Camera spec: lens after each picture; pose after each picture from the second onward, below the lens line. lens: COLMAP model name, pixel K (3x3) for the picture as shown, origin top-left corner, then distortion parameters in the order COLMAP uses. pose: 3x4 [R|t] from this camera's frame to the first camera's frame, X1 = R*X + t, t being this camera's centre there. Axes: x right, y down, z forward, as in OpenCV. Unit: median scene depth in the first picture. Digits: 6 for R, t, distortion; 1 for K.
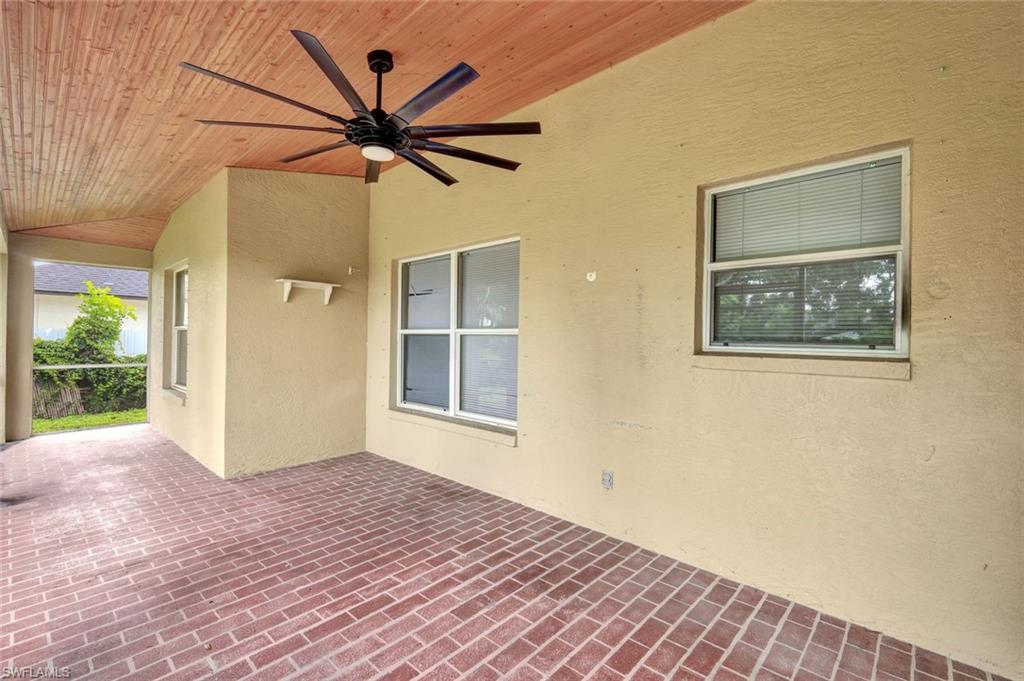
lens RADIAL K [[450.7, 0, 513.4], [0, 450.7, 337.3], [0, 0, 1]] dist [-0.000091, 0.000166]
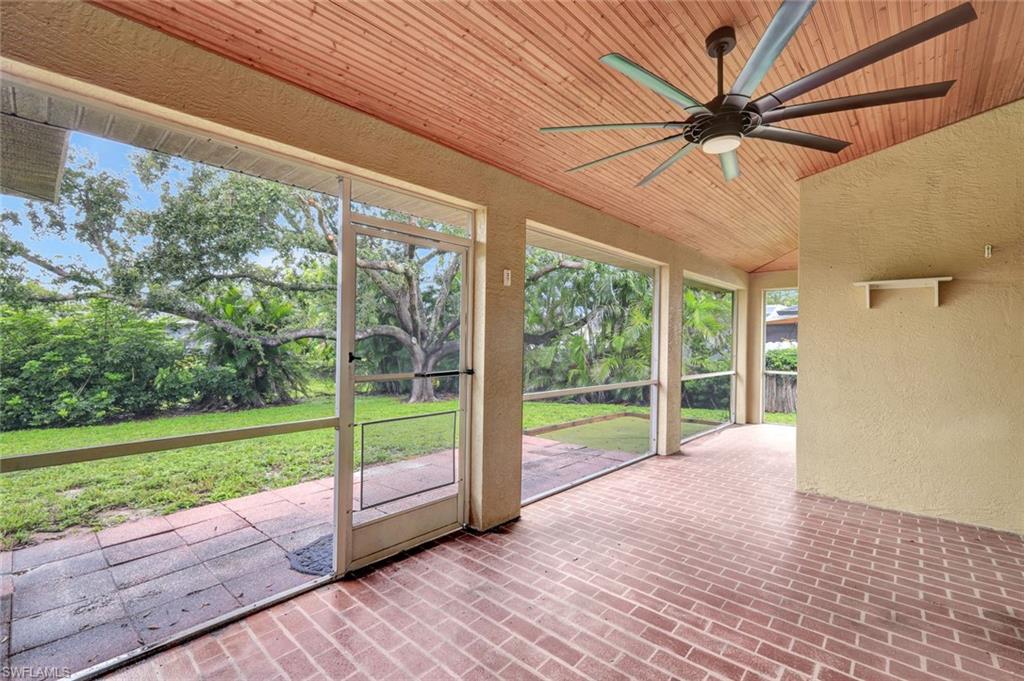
lens RADIAL K [[450.7, 0, 513.4], [0, 450.7, 337.3], [0, 0, 1]] dist [-0.000091, 0.000166]
pose [[0.013857, -0.016573, -0.999767, 0.448061], [-0.014172, 0.999759, -0.016769, -0.000392], [0.999804, 0.014401, 0.013619, 0.439465]]
